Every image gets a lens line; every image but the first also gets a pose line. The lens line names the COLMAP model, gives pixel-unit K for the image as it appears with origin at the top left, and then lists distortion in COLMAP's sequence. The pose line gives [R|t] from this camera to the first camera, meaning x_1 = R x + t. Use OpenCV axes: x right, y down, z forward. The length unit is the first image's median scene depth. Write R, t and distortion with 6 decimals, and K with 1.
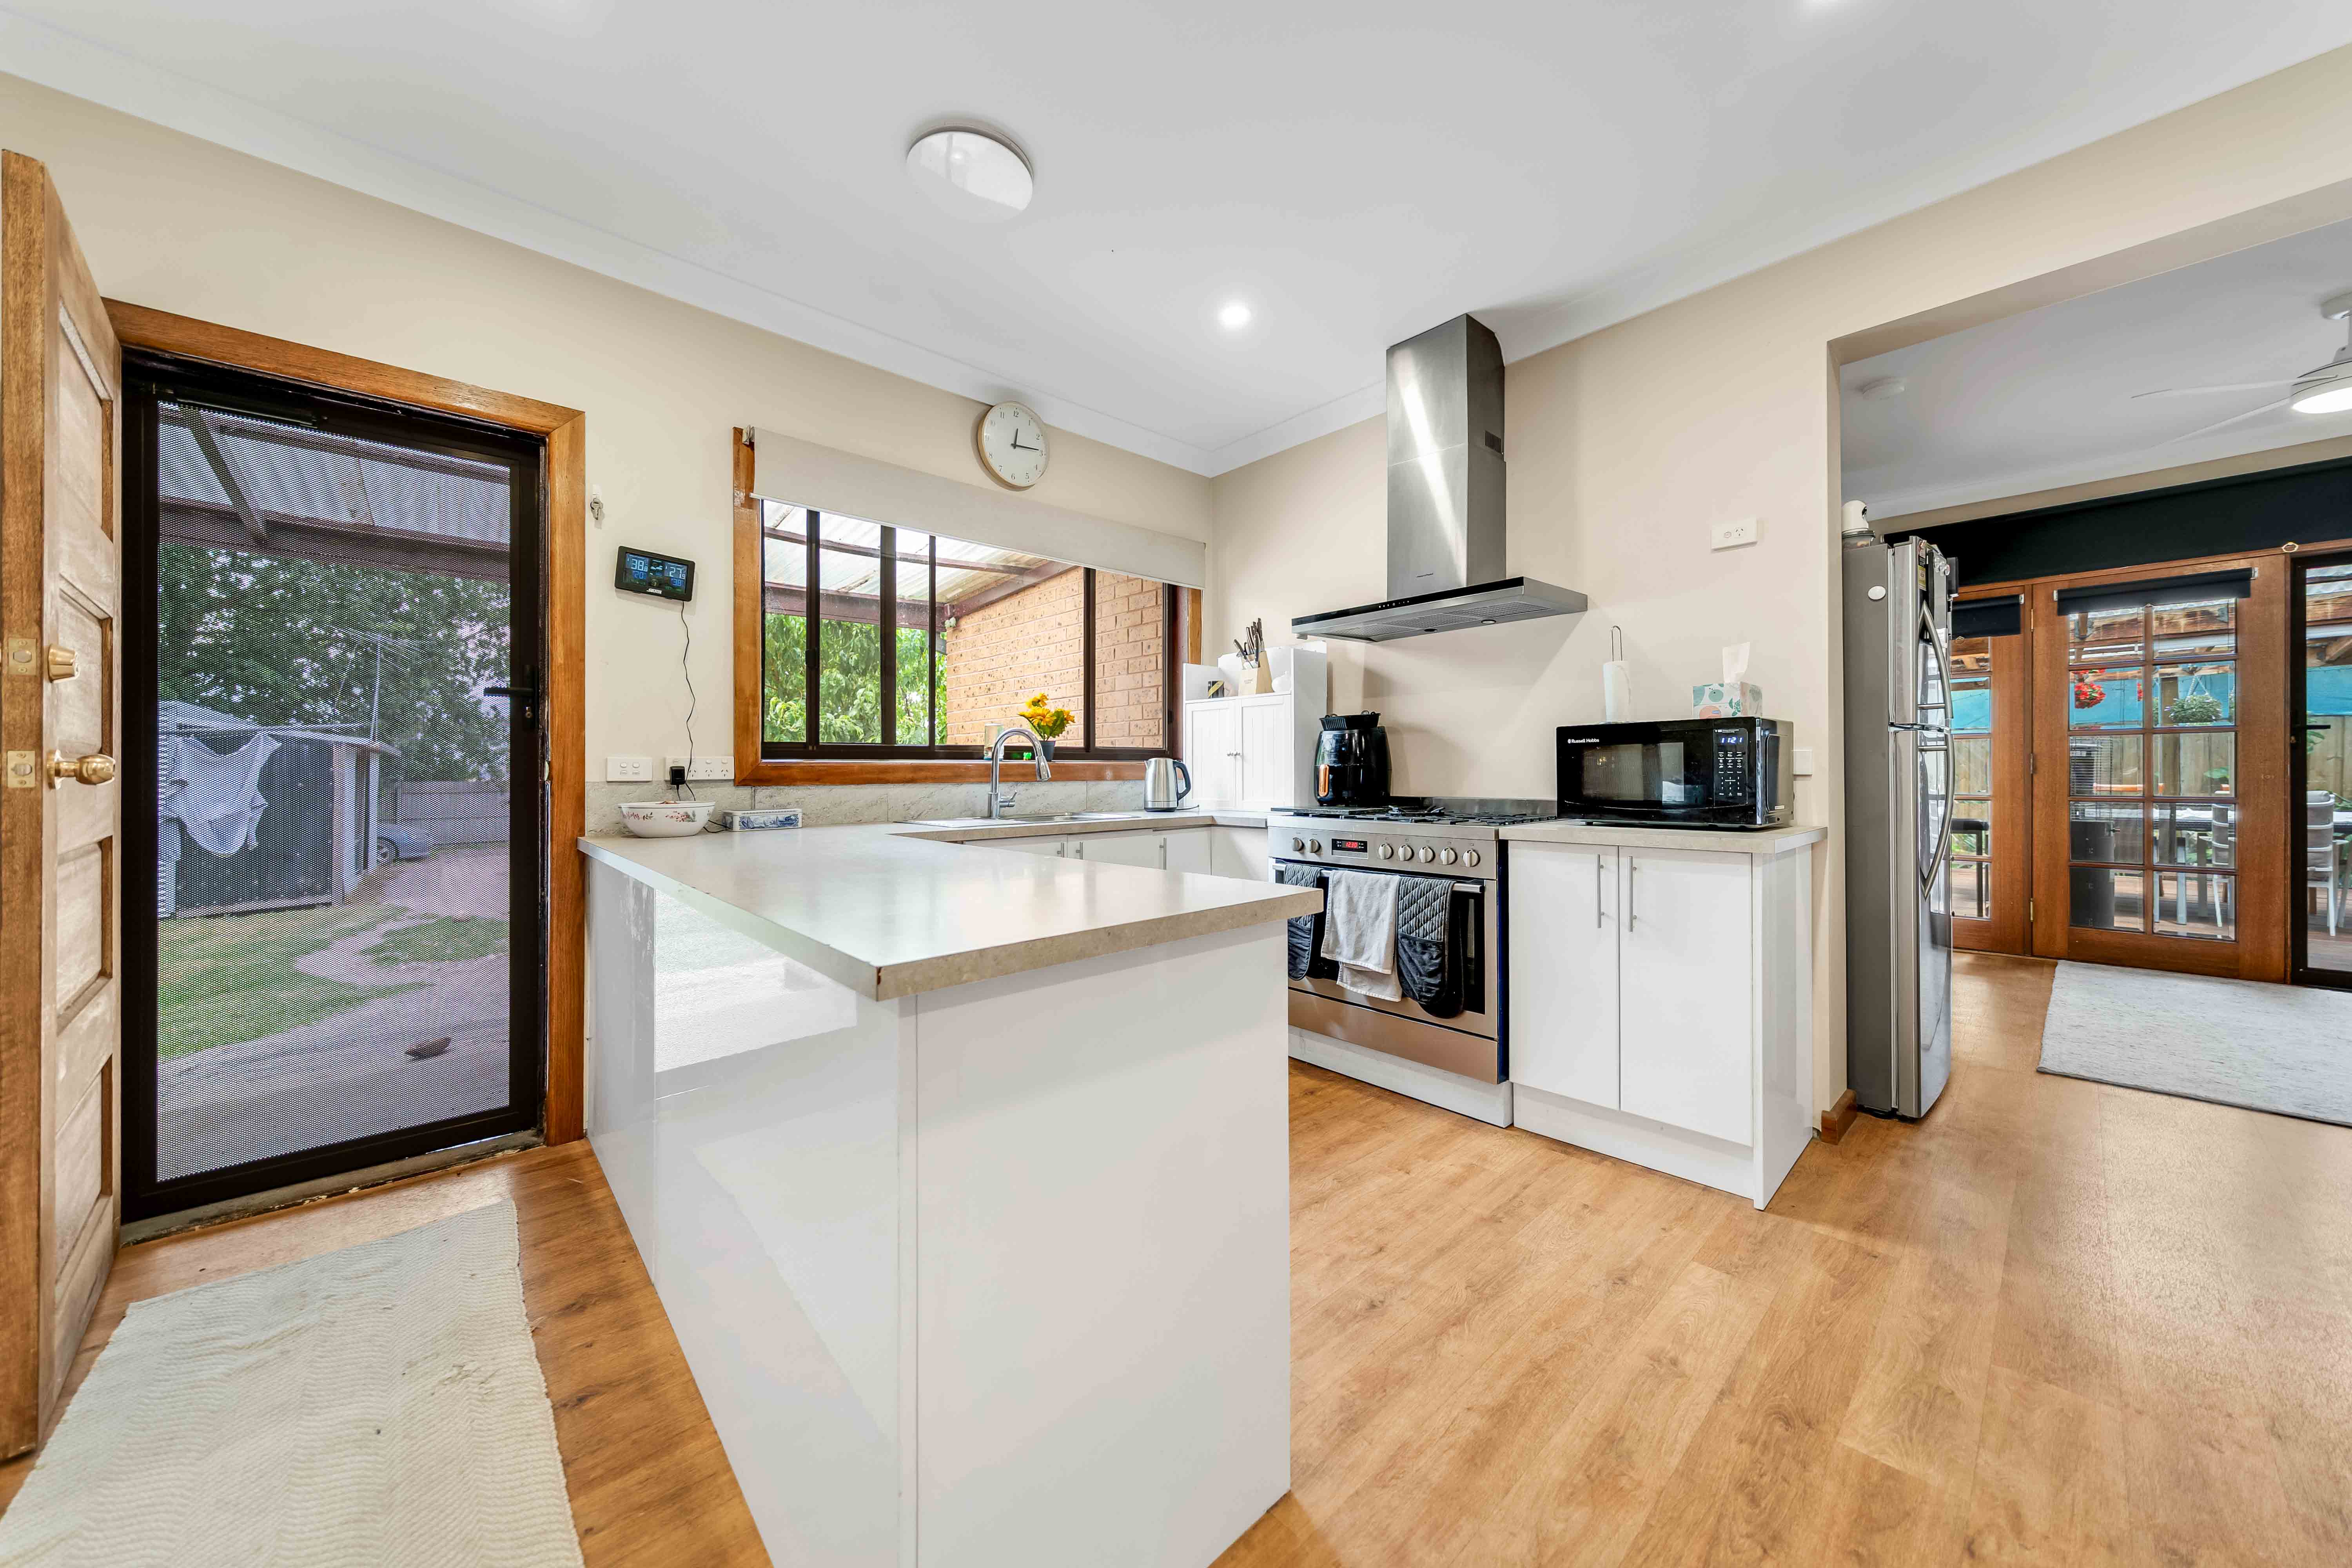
lens RADIAL K [[819.8, 0, 1169.0], [0, 819.8, 774.5], [0, 0, 1]] dist [0.000267, 0.000014]
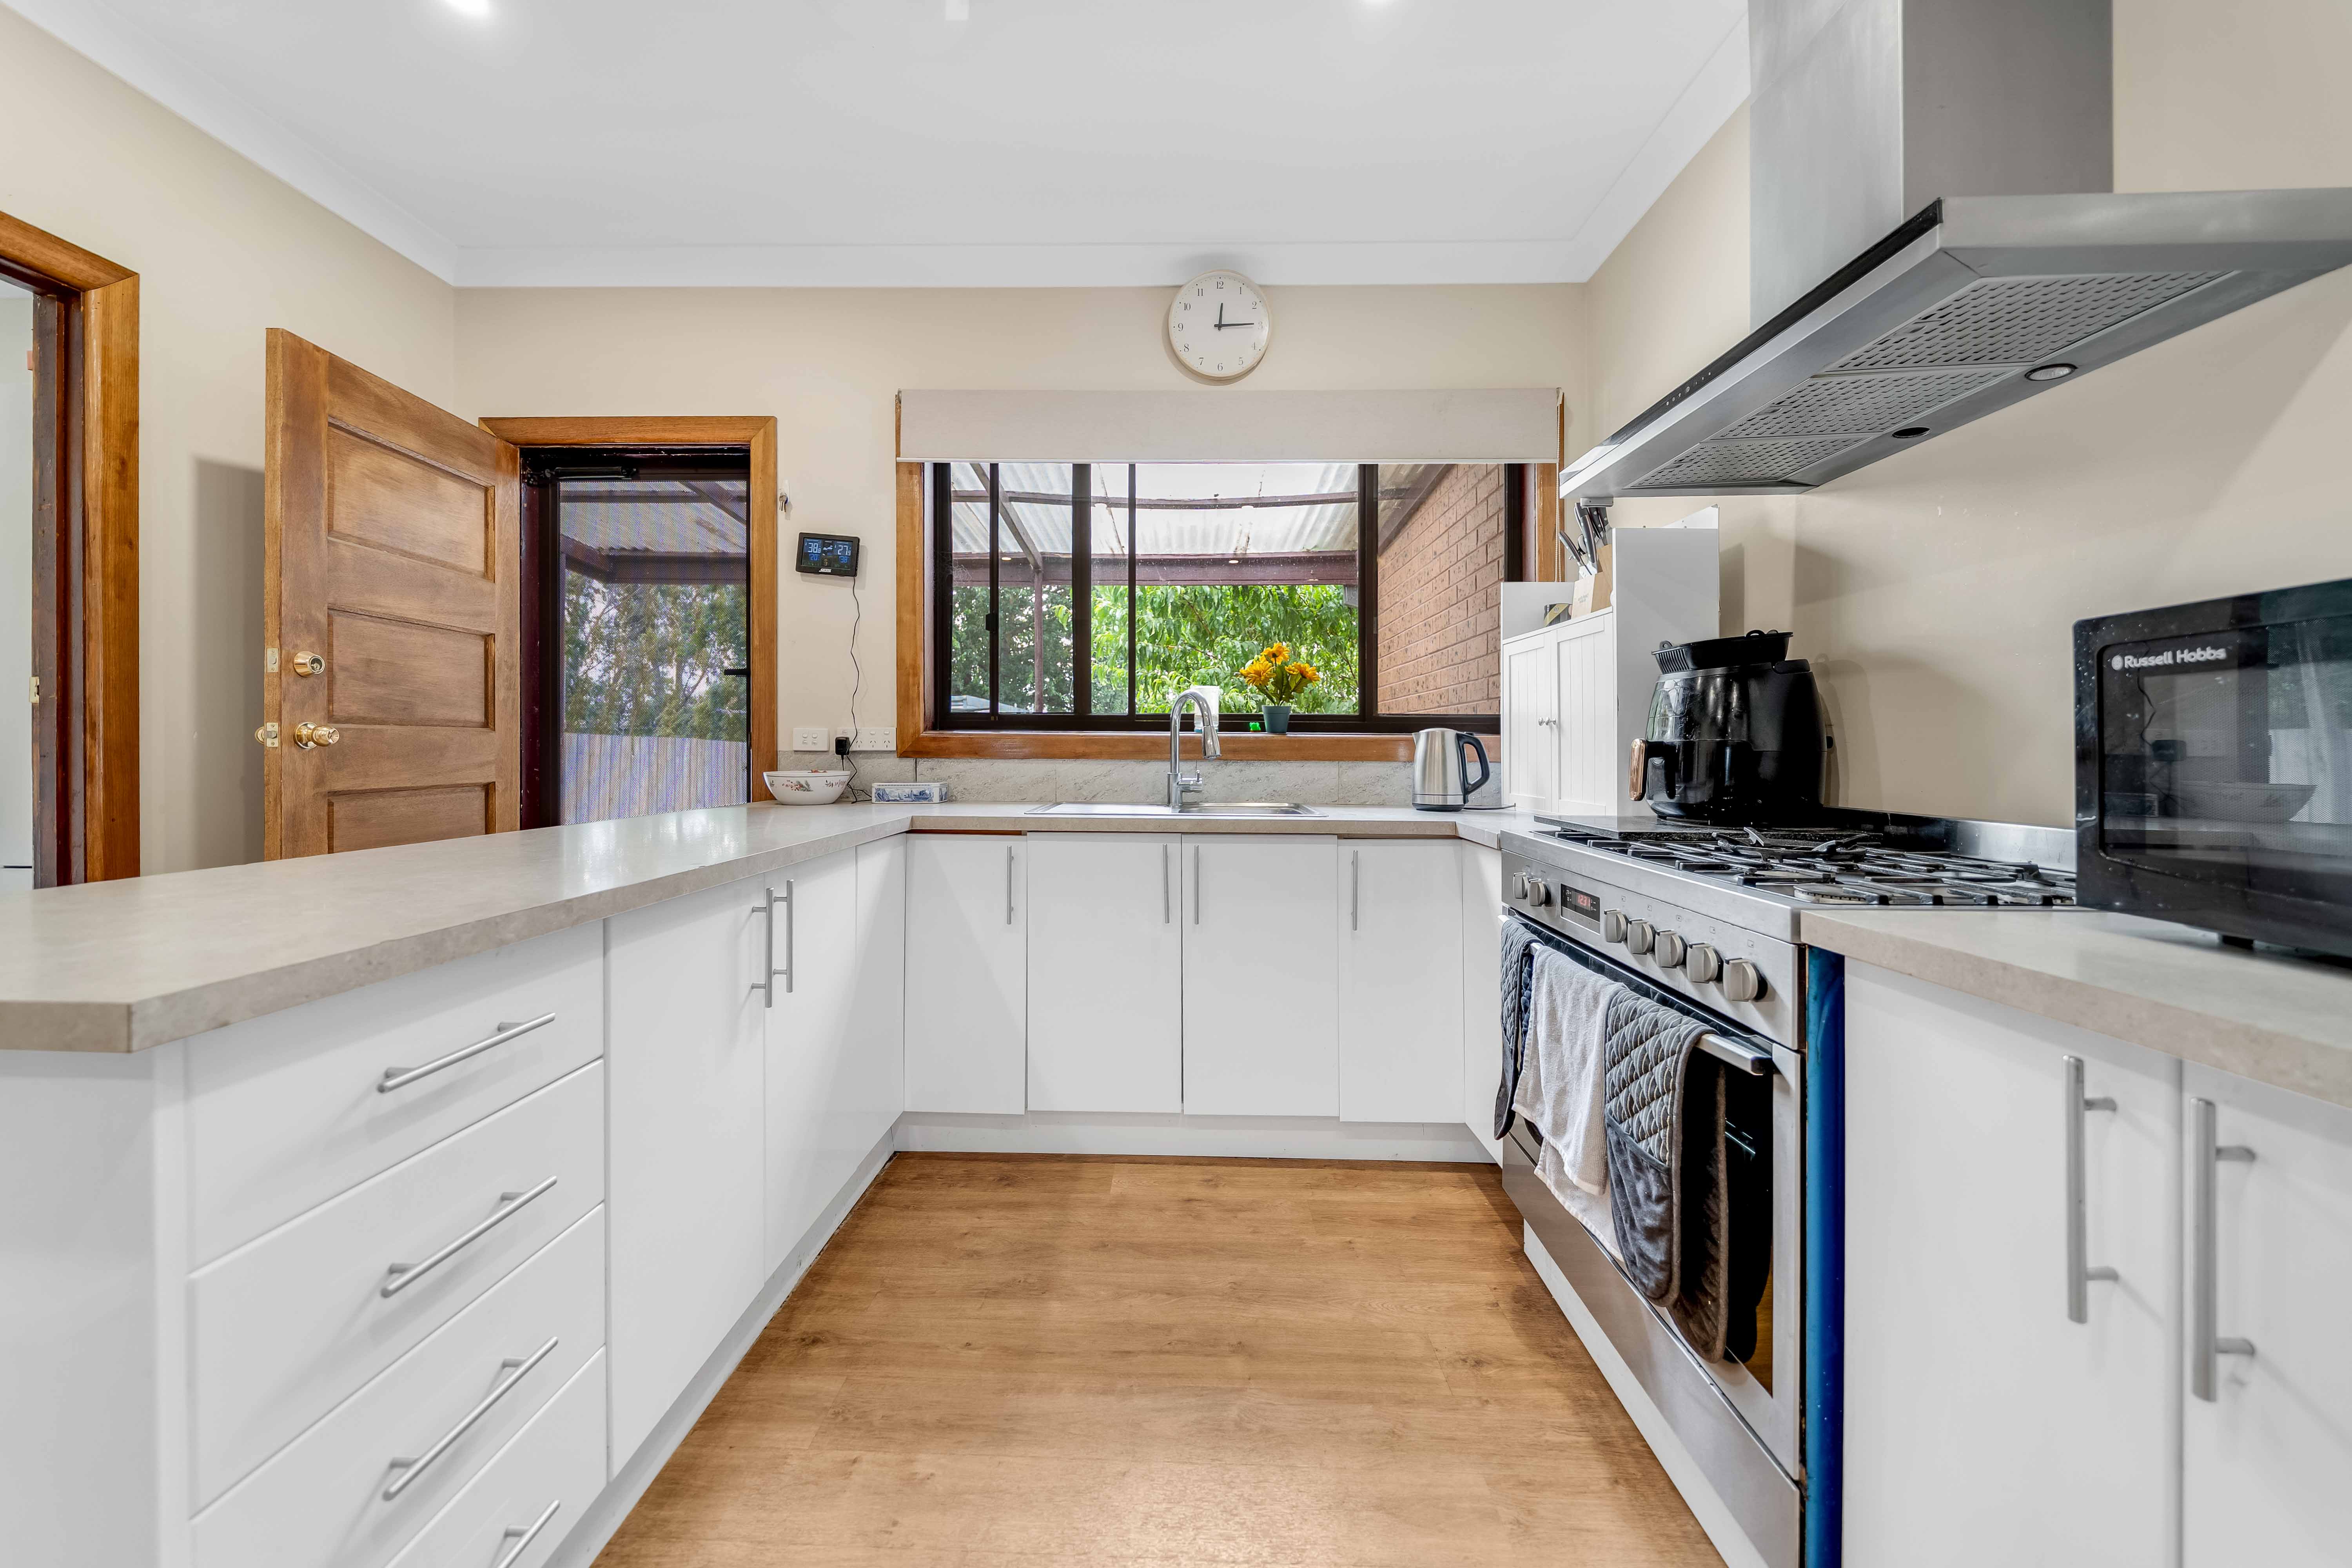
lens RADIAL K [[852.6, 0, 1170.4], [0, 852.6, 746.8], [0, 0, 1]] dist [-0.001107, -0.000080]
pose [[0.722025, 0.010446, -0.691788, 0.380732], [-0.014861, 0.999889, -0.000412, -0.002845], [0.691708, 0.010578, 0.722100, 0.437937]]
